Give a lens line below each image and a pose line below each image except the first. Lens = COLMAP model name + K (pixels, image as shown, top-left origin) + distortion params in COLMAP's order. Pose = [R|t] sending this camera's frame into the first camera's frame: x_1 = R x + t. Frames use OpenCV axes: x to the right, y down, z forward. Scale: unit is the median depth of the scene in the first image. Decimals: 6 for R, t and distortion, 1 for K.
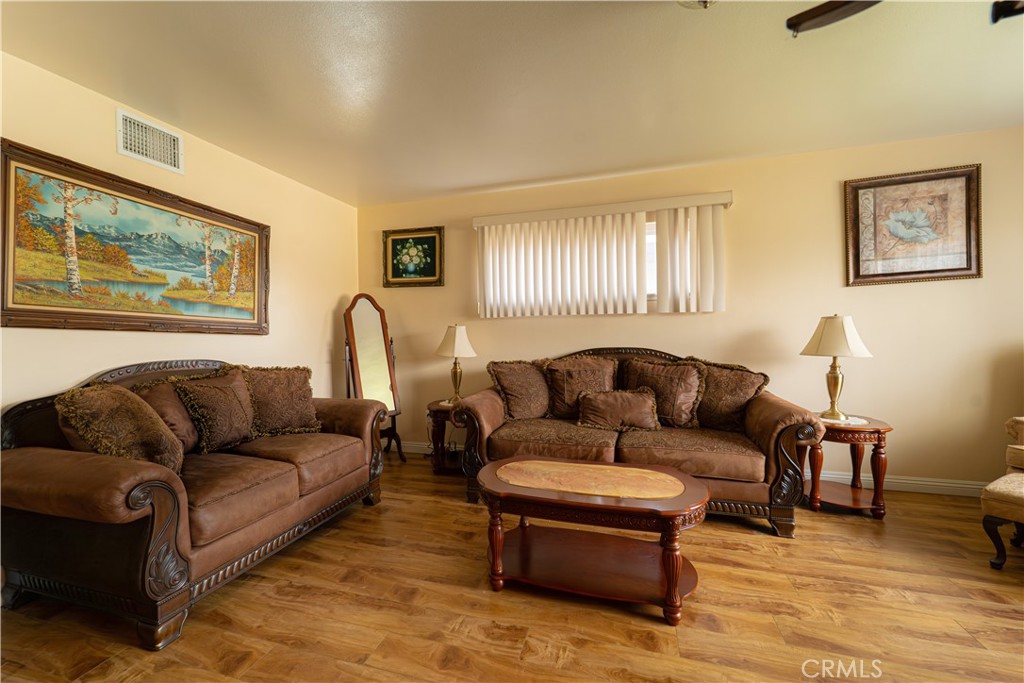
lens RADIAL K [[410.7, 0, 506.7], [0, 410.7, 343.0], [0, 0, 1]] dist [0.001273, -0.000776]
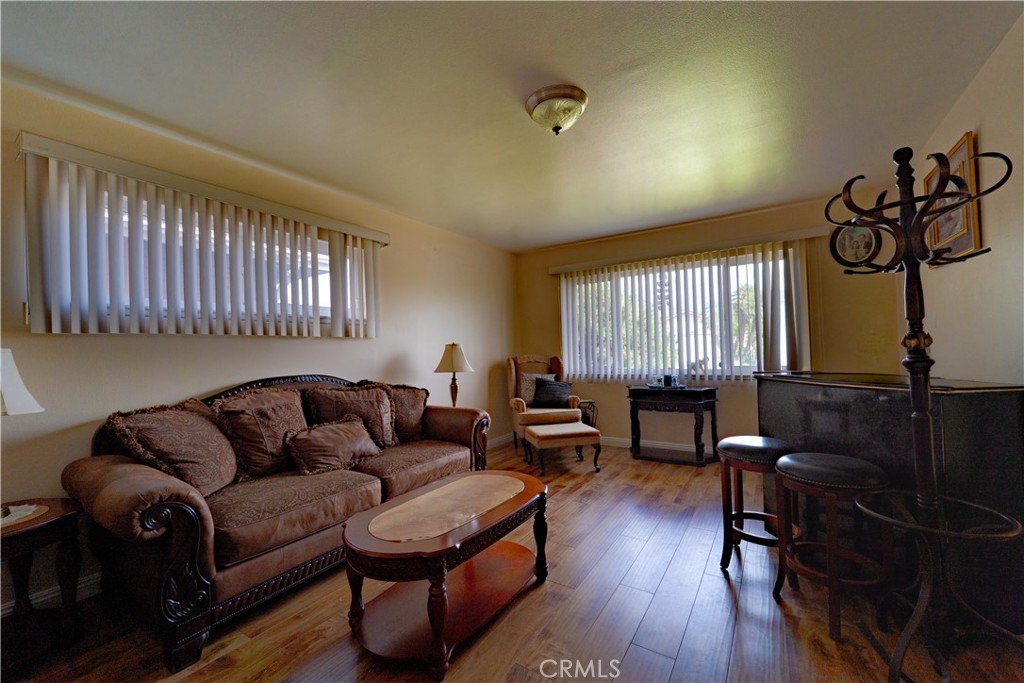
lens RADIAL K [[410.7, 0, 506.7], [0, 410.7, 343.0], [0, 0, 1]] dist [0.001273, -0.000776]
pose [[0.281340, 0.024924, 0.959284, -0.484197], [0.045010, 0.998220, -0.039136, -0.004212], [-0.958552, 0.054188, 0.279717, 0.393544]]
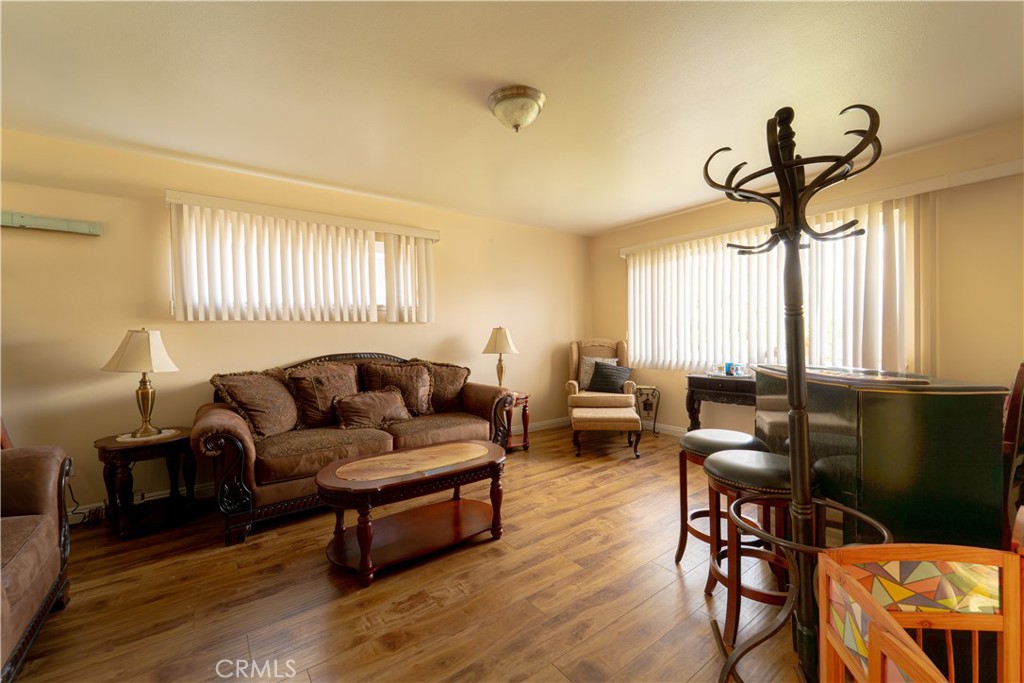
lens RADIAL K [[410.3, 0, 507.6], [0, 410.3, 343.4], [0, 0, 1]] dist [0.002375, -0.000019]
pose [[0.592814, -0.009837, 0.805279, -0.405456], [0.026641, 0.999618, -0.007402, 0.005299], [-0.804899, 0.025841, 0.592849, 0.054288]]
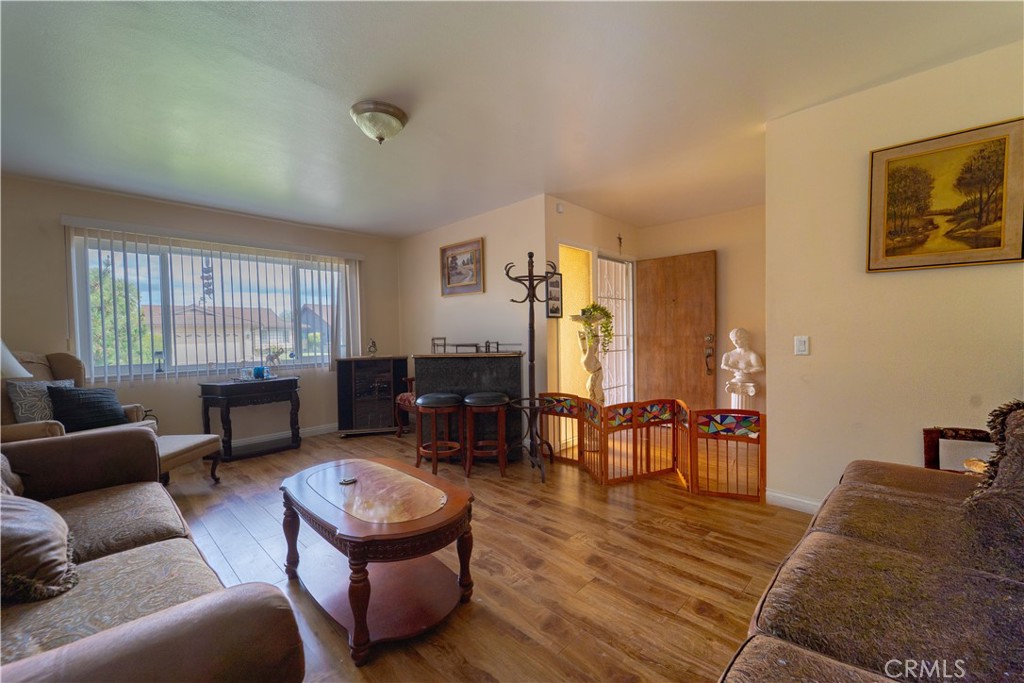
lens RADIAL K [[410.7, 0, 506.7], [0, 410.7, 343.0], [0, 0, 1]] dist [0.001273, -0.000776]
pose [[-0.888302, 0.022781, 0.458695, -0.357507], [0.044003, 0.998396, 0.035629, -0.019359], [-0.457147, 0.051833, -0.887879, 1.127515]]
